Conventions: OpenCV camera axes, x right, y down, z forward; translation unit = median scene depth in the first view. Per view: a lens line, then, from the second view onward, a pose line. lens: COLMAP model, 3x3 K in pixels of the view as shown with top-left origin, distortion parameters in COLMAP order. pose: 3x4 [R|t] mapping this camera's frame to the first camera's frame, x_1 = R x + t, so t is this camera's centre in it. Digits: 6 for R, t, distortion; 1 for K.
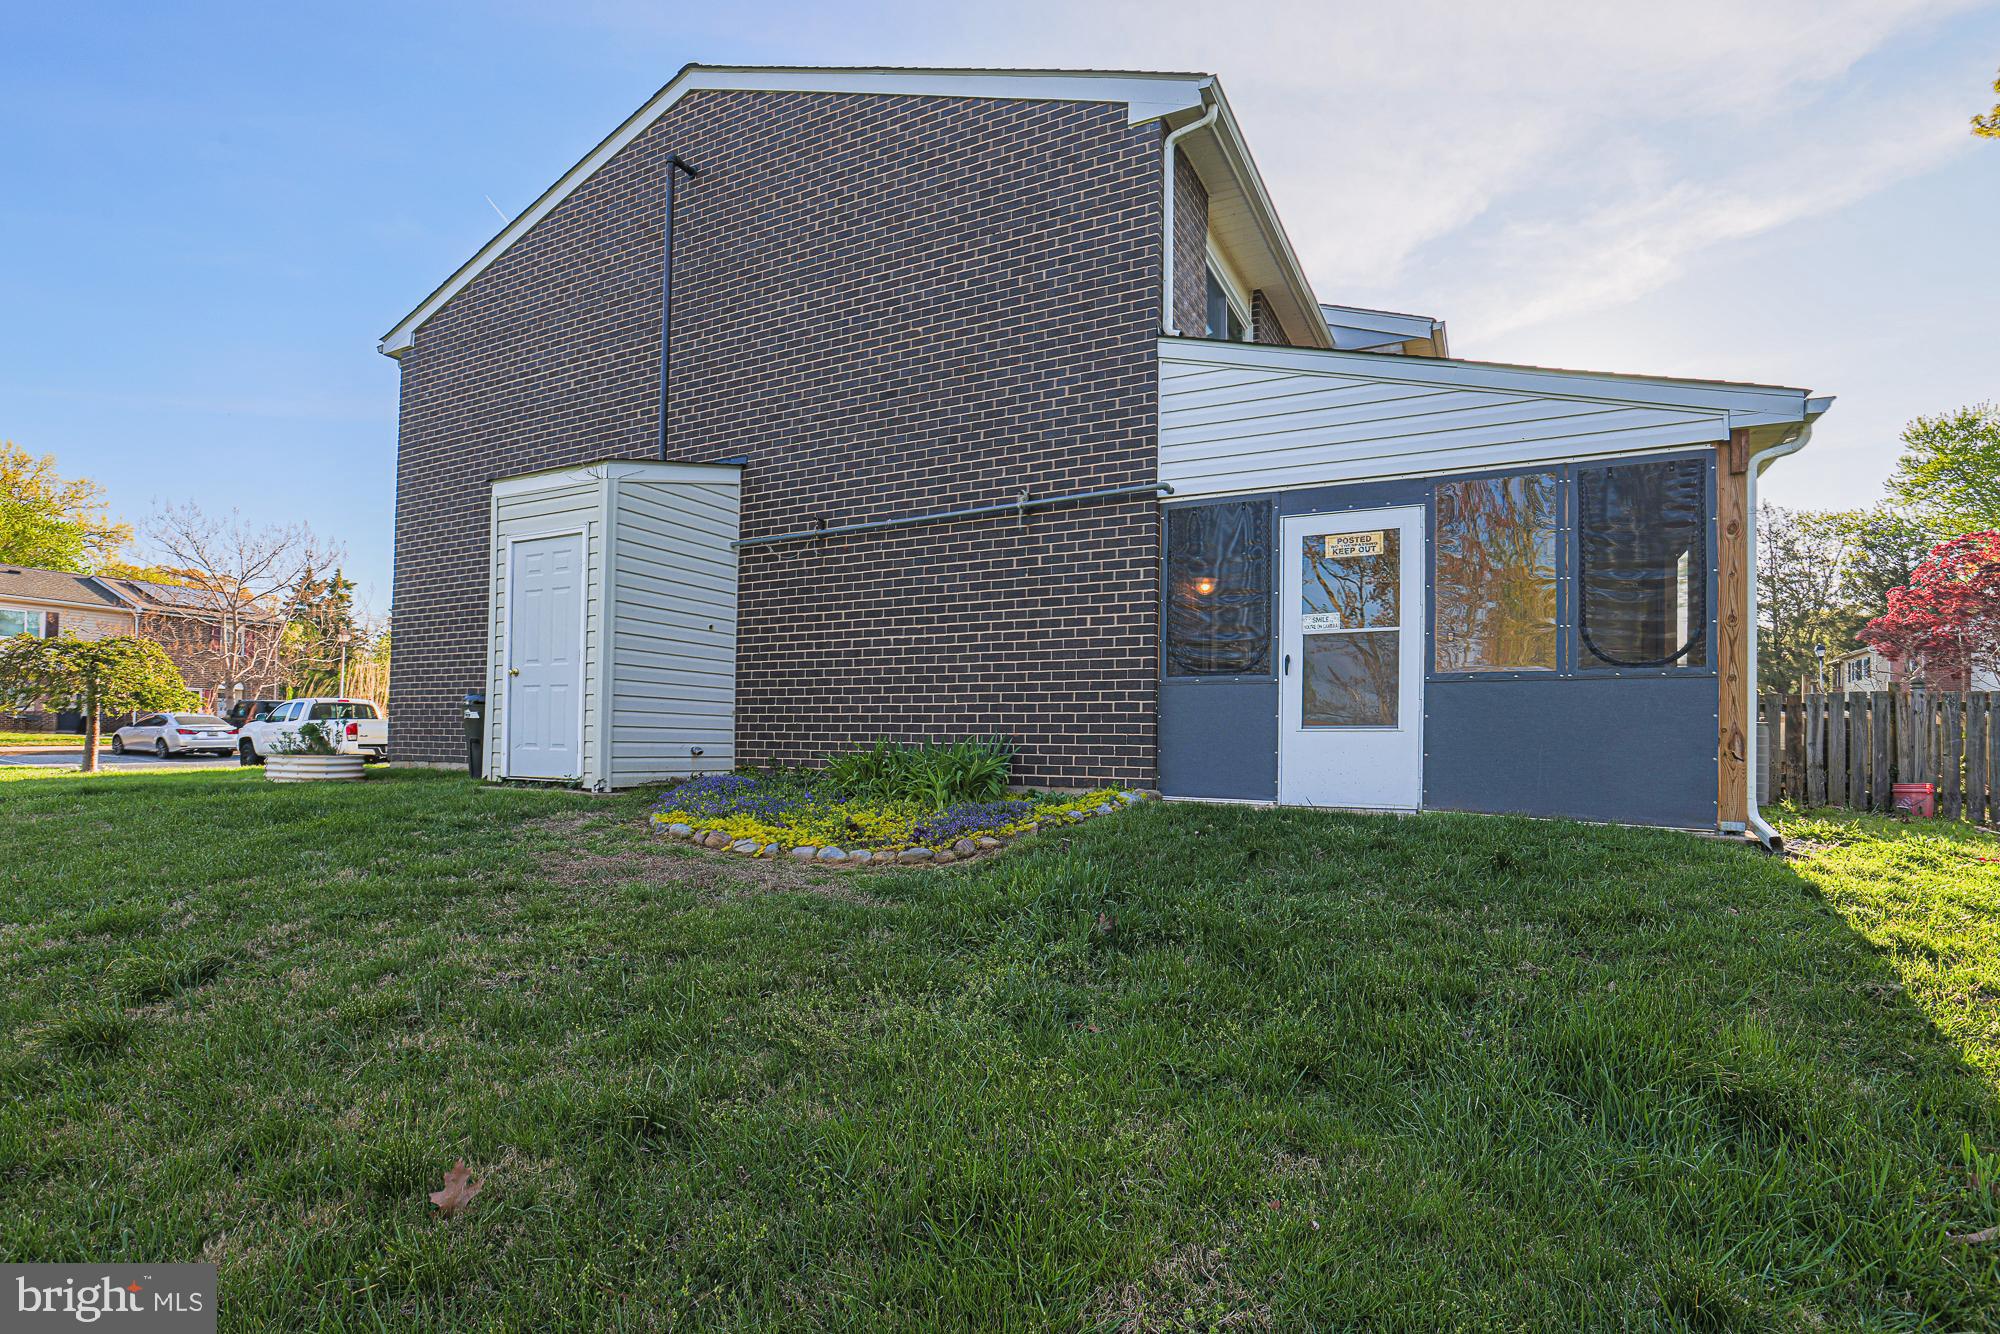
lens RADIAL K [[931.6, 0, 998.7], [0, 931.6, 691.1], [0, 0, 1]] dist [-0.084295, 0.053807]
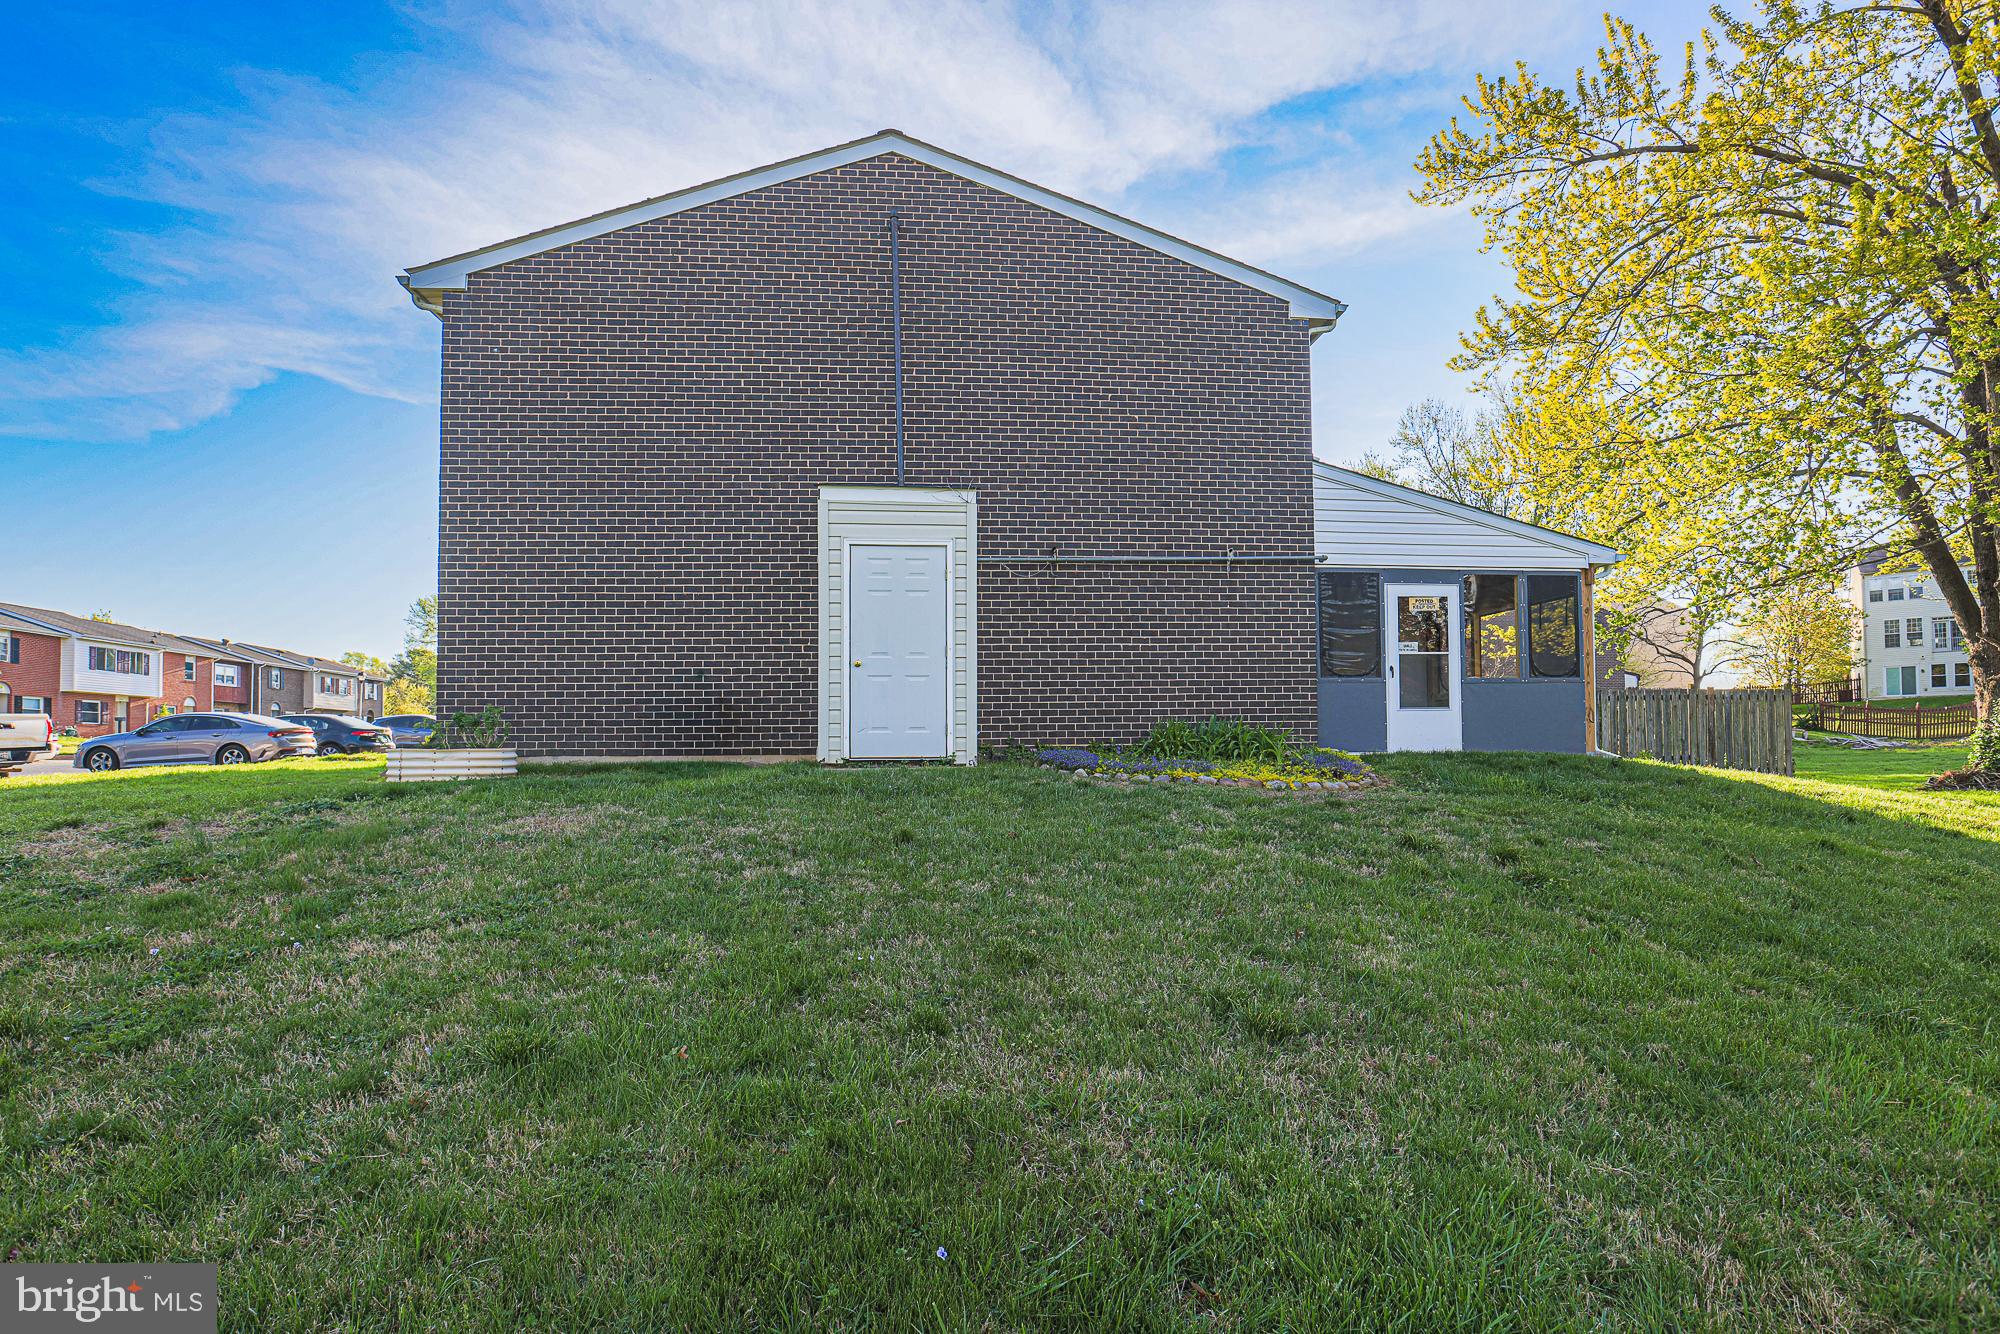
lens RADIAL K [[934.9, 0, 1000.0], [0, 934.9, 667.0], [0, 0, 1]] dist [-0.061839, 0.028532]
pose [[0.848231, 0.023038, 0.529126, -1.051481], [-0.009475, 0.999554, -0.028331, 0.015487], [-0.529542, 0.019018, 0.848070, -0.048719]]
